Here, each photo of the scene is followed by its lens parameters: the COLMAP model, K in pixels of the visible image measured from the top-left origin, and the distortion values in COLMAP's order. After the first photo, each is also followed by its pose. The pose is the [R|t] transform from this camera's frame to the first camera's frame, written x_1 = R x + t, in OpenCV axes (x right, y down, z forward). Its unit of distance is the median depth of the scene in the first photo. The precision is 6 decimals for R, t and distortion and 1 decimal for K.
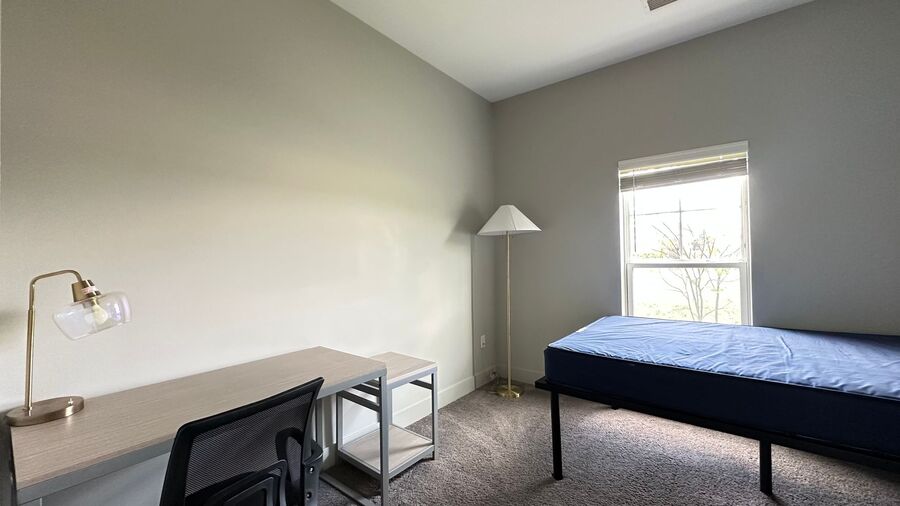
lens RADIAL K [[360.1, 0, 450.0], [0, 360.1, 253.0], [0, 0, 1]] dist [0.000146, 0.000031]
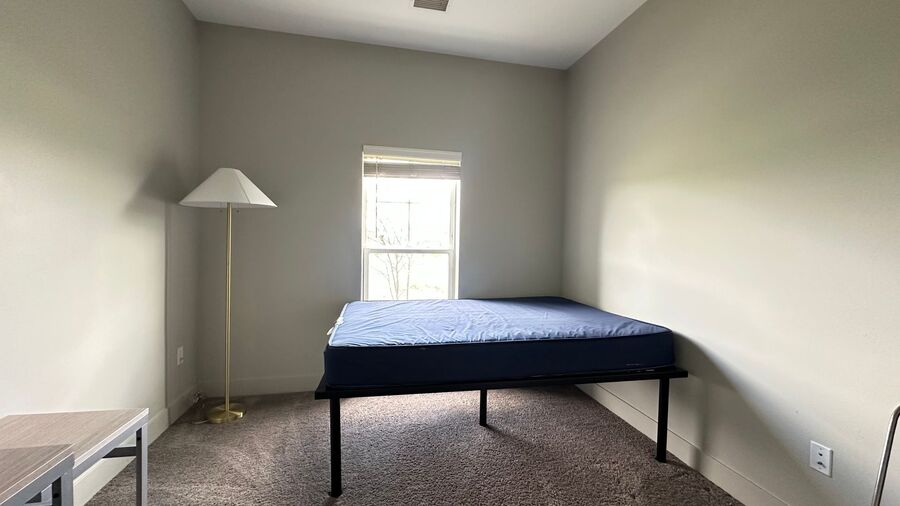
lens RADIAL K [[360.1, 0, 450.0], [0, 360.1, 253.0], [0, 0, 1]] dist [0.000146, 0.000031]
pose [[0.641734, 0.006667, 0.766898, -0.131956], [-0.039374, 0.998930, 0.024264, 0.007169], [-0.765916, -0.045767, 0.641310, 0.174920]]
